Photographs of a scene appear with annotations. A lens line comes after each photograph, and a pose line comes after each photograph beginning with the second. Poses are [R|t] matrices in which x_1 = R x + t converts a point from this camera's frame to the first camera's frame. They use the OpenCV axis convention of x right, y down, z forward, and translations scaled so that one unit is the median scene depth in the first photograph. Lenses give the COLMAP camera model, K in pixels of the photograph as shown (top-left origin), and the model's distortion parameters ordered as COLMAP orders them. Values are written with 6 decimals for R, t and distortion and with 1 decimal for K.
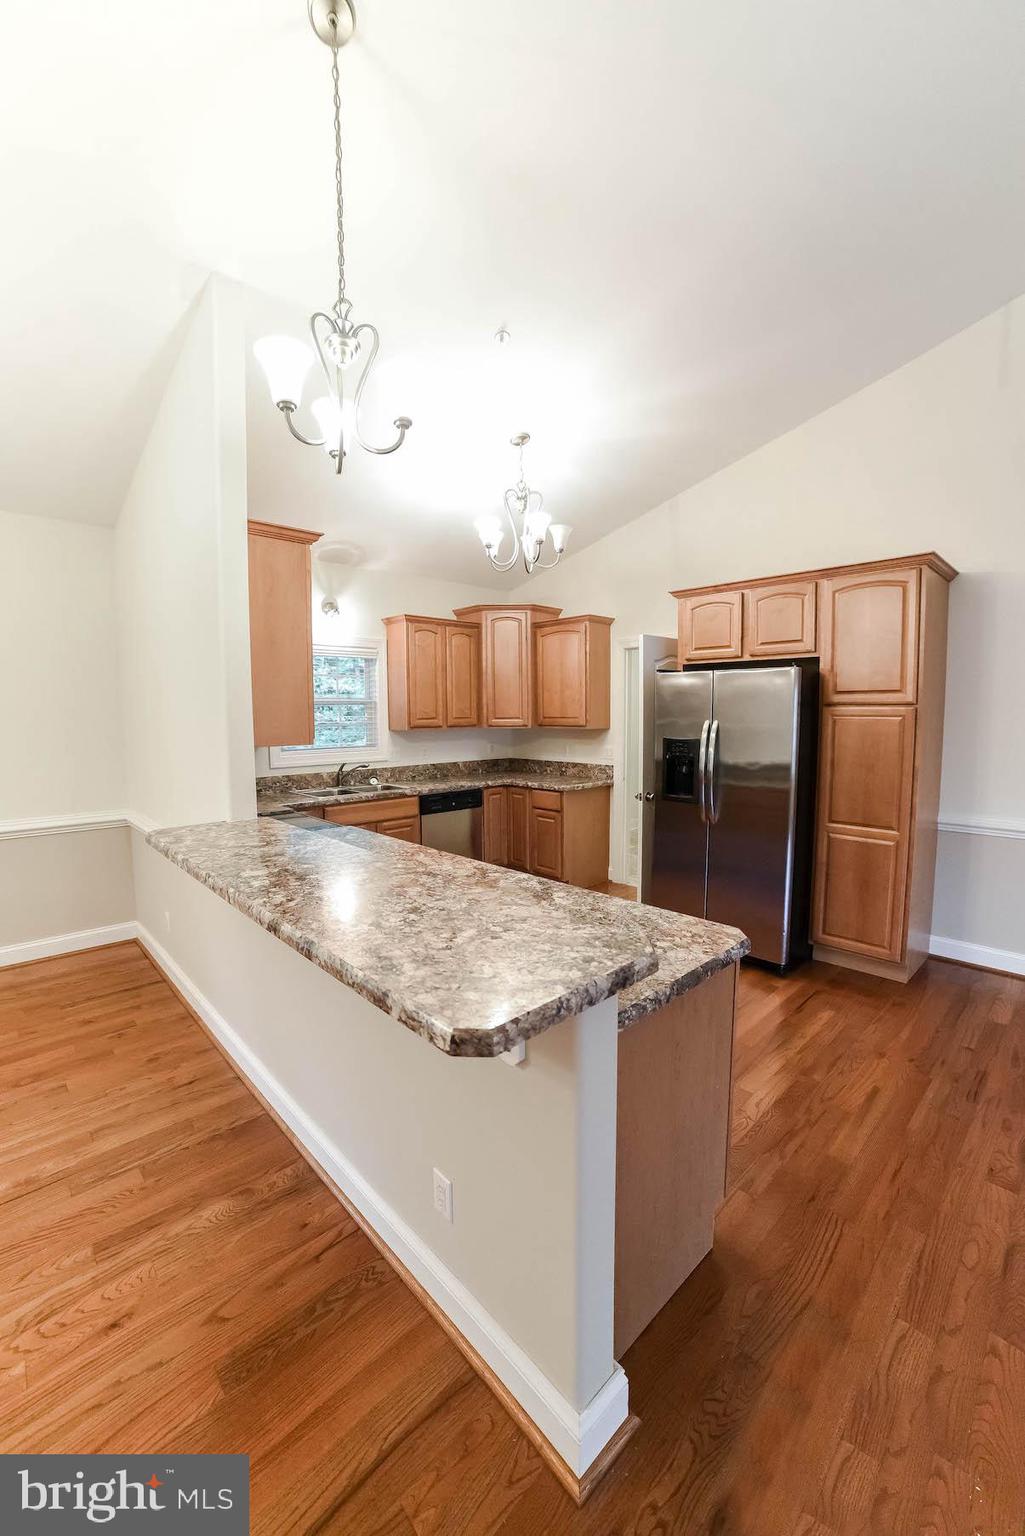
lens RADIAL K [[610.4, 0, 519.0], [0, 610.4, 767.2], [0, 0, 1]] dist [-0.099457, 0.041524]
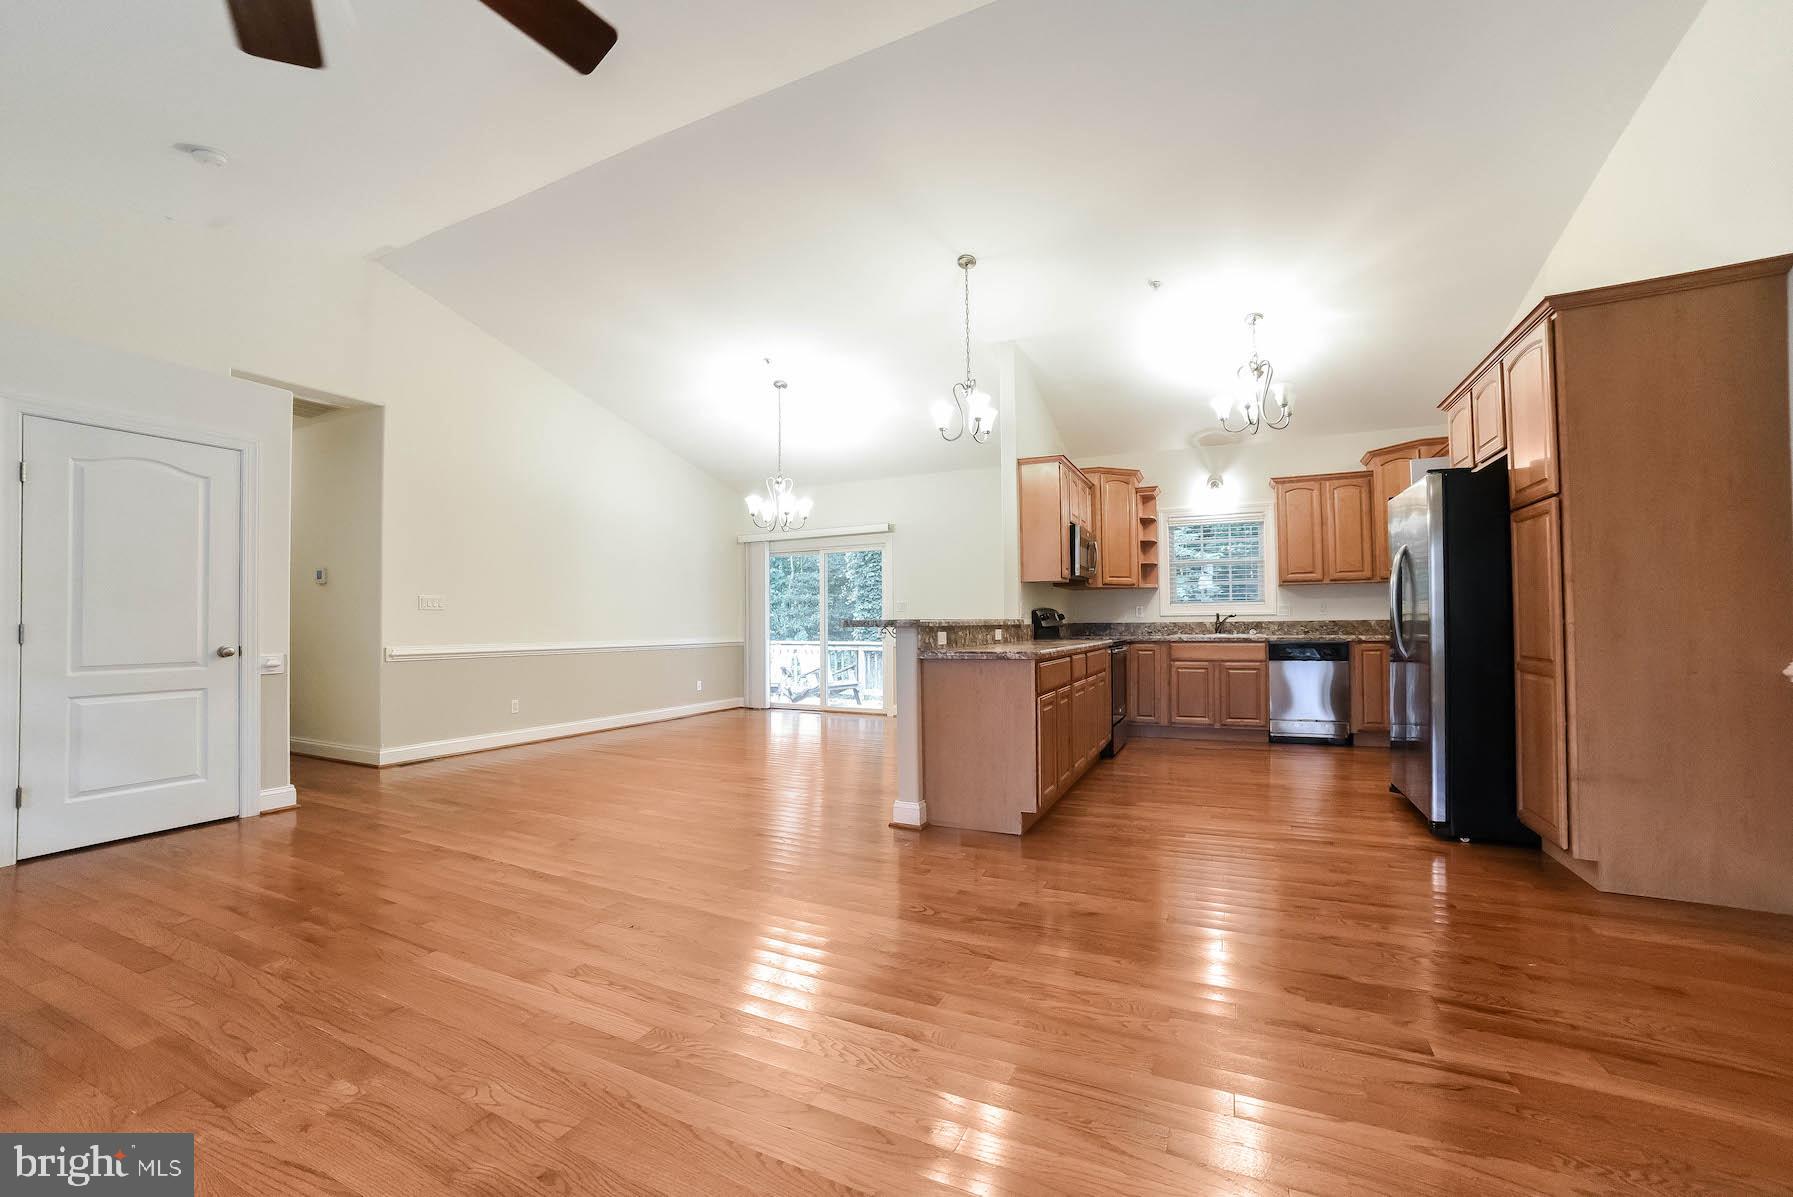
lens RADIAL K [[720.7, 0, 900.8], [0, 720.7, 609.8], [0, 0, 1]] dist [-0.088330, 0.035166]
pose [[0.359907, -0.014471, -0.932876, 0.866335], [-0.076665, 0.996040, -0.045028, 0.106977], [0.929833, 0.087725, 0.357372, -0.067944]]
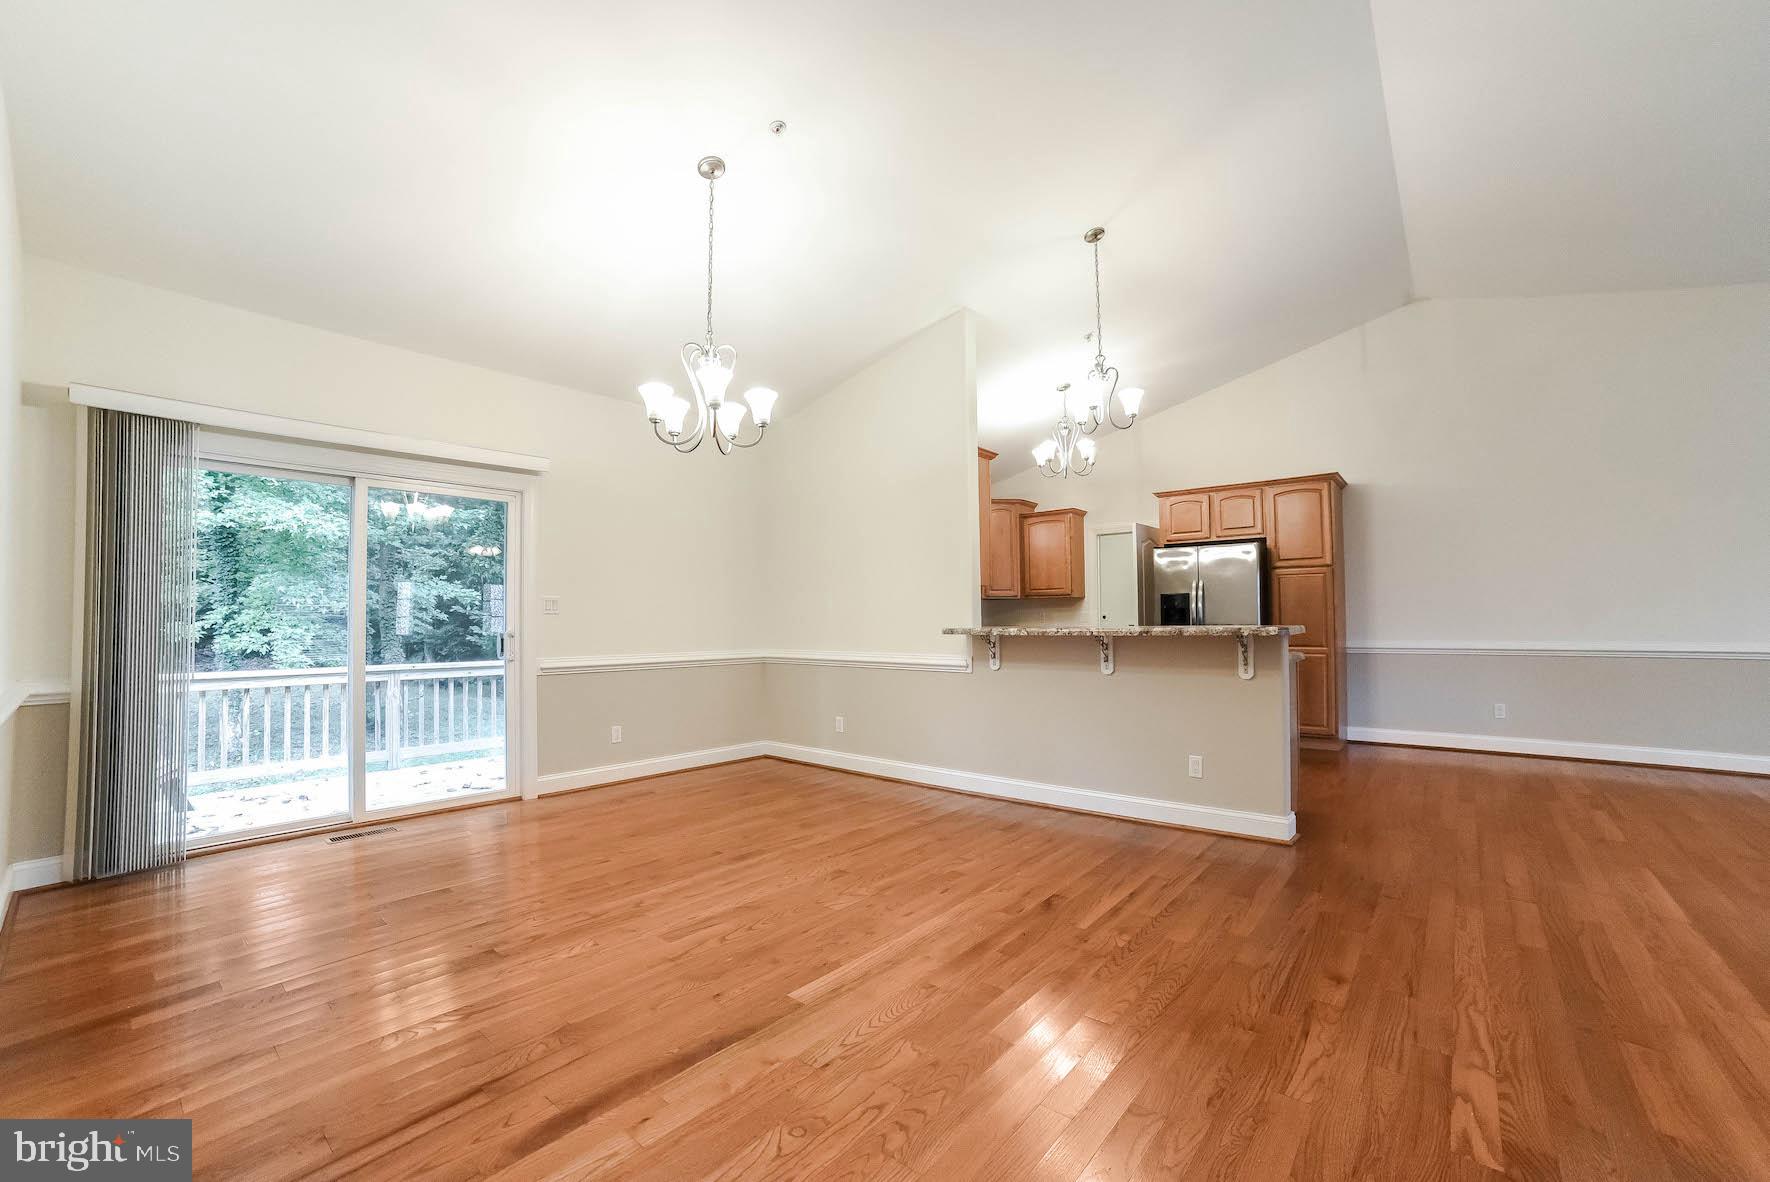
lens RADIAL K [[724.3, 0, 886.1], [0, 724.3, 598.6], [0, 0, 1]] dist [-0.094486, 0.037783]
pose [[0.993874, 0.001593, 0.110506, -0.529647], [0.012224, 0.992176, -0.124244, 0.146217], [-0.109840, 0.124834, 0.986079, -0.522612]]
